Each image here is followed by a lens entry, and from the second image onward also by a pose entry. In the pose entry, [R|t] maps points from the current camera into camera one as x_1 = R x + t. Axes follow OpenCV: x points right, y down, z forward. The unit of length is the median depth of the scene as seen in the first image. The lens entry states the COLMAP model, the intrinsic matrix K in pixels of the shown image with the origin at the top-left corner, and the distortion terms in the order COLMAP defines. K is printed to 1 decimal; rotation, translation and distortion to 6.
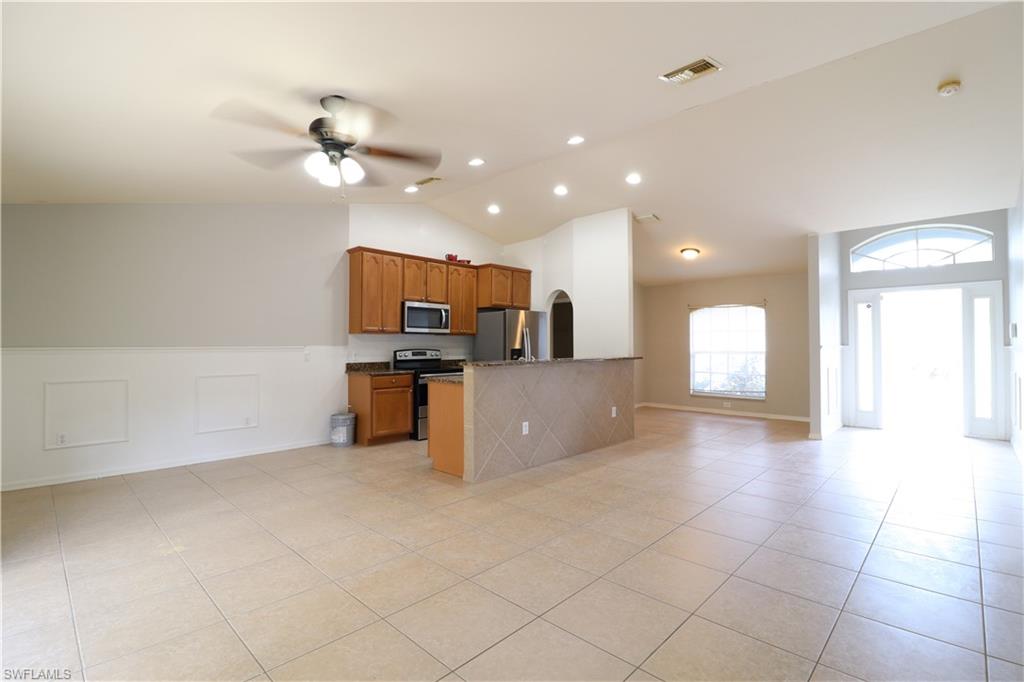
lens RADIAL K [[473.2, 0, 515.6], [0, 473.2, 337.1], [0, 0, 1]] dist [0.000216, -0.013229]
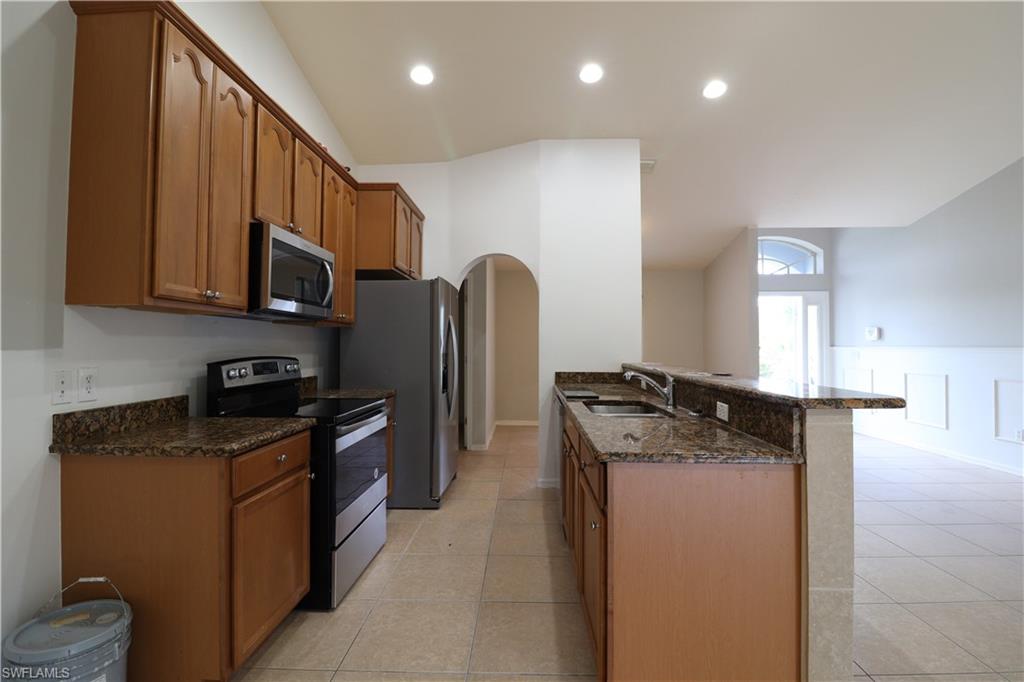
lens RADIAL K [[474.3, 0, 512.0], [0, 474.3, 341.0], [0, 0, 1]] dist [-0.000403, -0.000012]
pose [[0.739470, 0.007418, 0.673149, -0.334550], [-0.011322, 0.999935, 0.001418, 0.010406], [-0.673094, -0.008670, 0.739506, 0.609679]]
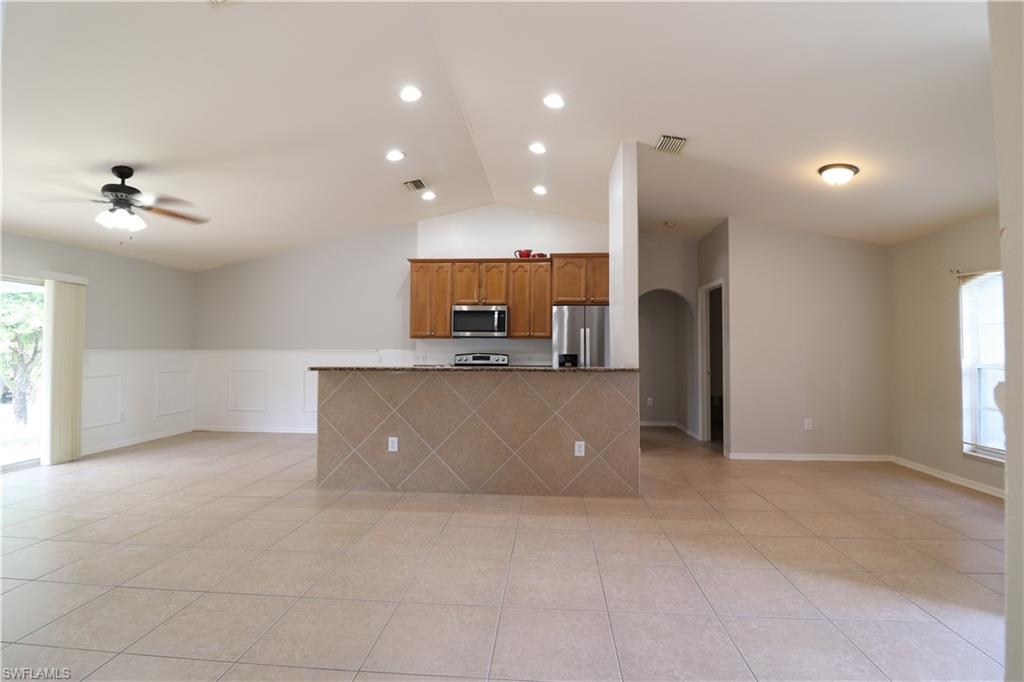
lens RADIAL K [[472.5, 0, 515.1], [0, 472.5, 338.0], [0, 0, 1]] dist [0.000415, -0.013398]
pose [[0.631762, -0.014848, -0.775020, 0.627609], [0.007976, 0.999888, -0.012655, 0.006965], [0.775122, 0.001814, 0.631810, 0.464561]]
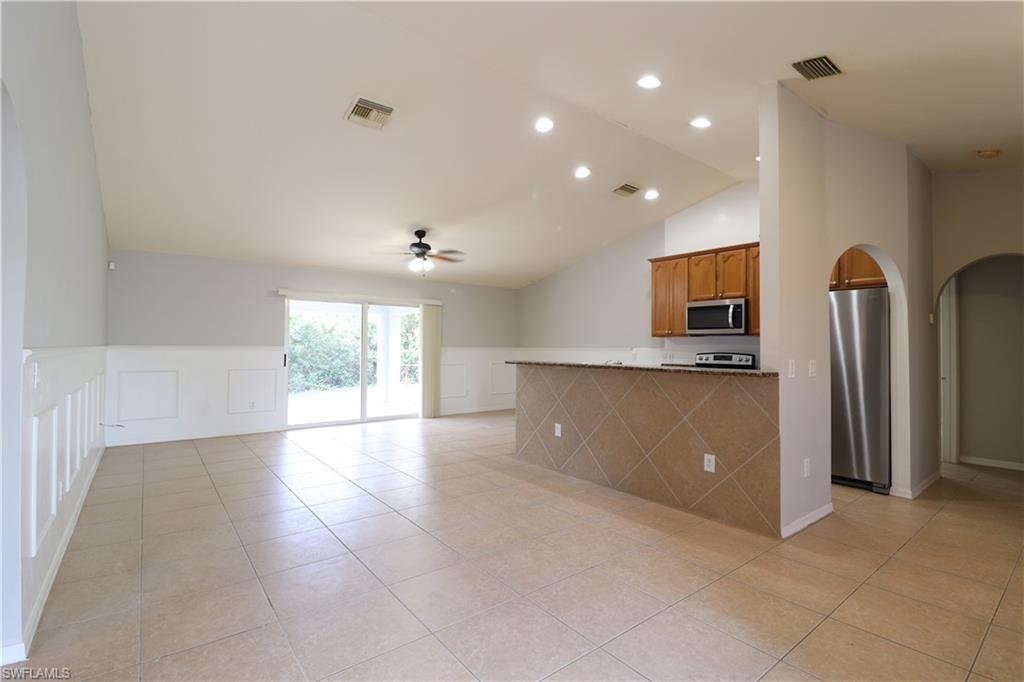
lens RADIAL K [[472.5, 0, 515.1], [0, 472.5, 338.0], [0, 0, 1]] dist [0.000415, -0.013398]
pose [[-0.146270, -0.016537, -0.989106, 0.764562], [0.008801, 0.999799, -0.018017, 0.011159], [0.989206, -0.011340, -0.146095, 0.788537]]
